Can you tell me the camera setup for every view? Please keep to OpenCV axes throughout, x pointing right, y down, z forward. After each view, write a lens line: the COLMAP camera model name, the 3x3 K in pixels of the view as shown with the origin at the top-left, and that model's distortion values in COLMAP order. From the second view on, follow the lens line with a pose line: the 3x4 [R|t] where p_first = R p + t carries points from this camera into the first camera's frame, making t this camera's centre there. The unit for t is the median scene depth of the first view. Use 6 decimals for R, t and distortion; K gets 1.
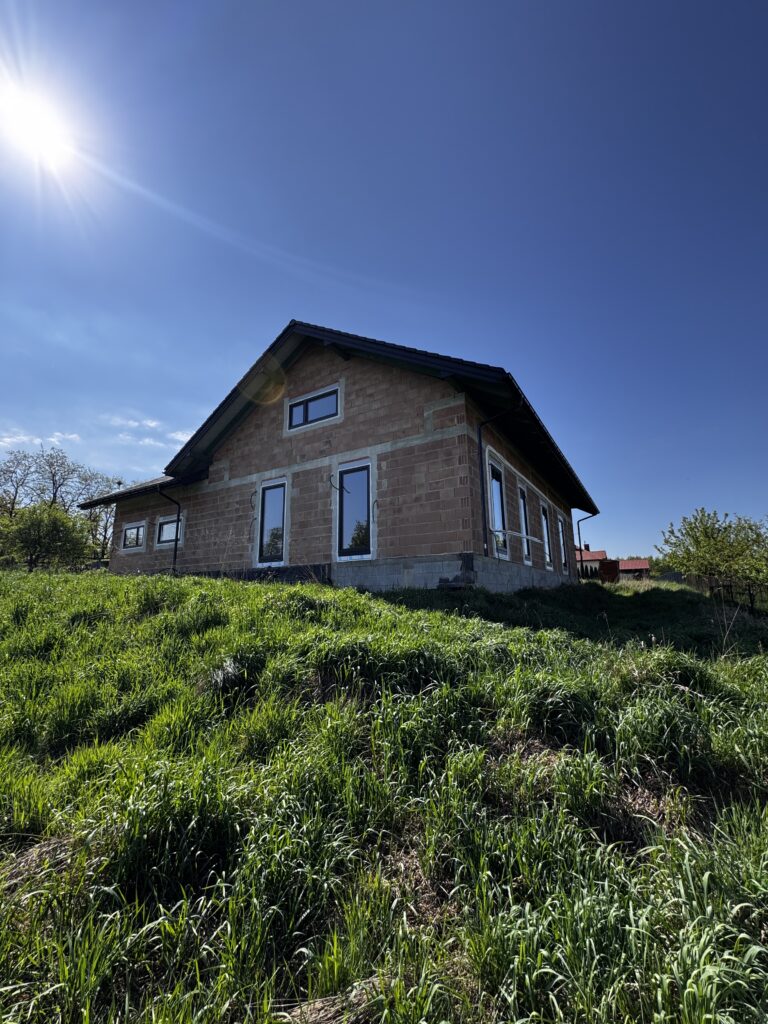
lens RADIAL K [[416.9, 0, 384.2], [0, 416.9, 509.4], [0, 0, 1]] dist [-0.001032, -0.000002]
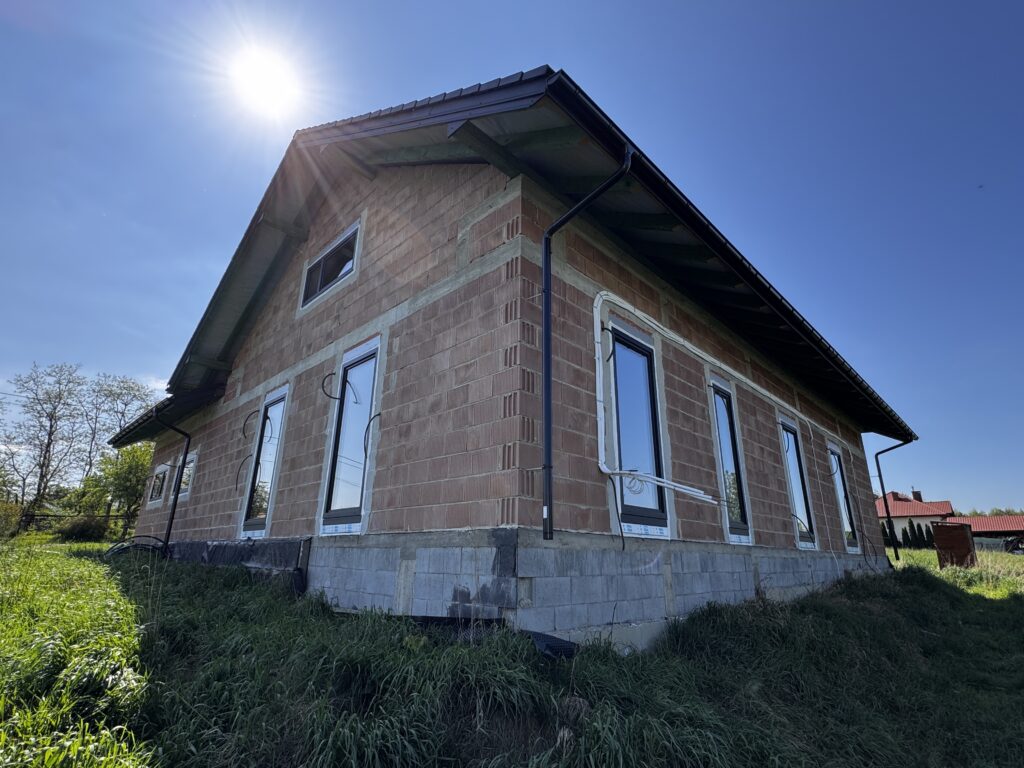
lens RADIAL K [[503.2, 0, 513.3], [0, 503.2, 385.8], [0, 0, 1]] dist [-0.003910, 0.000271]
pose [[0.975612, -0.044597, -0.214922, 0.273408], [0.018201, 0.992207, -0.123263, 0.023402], [0.218744, 0.116345, 0.968821, 0.442203]]
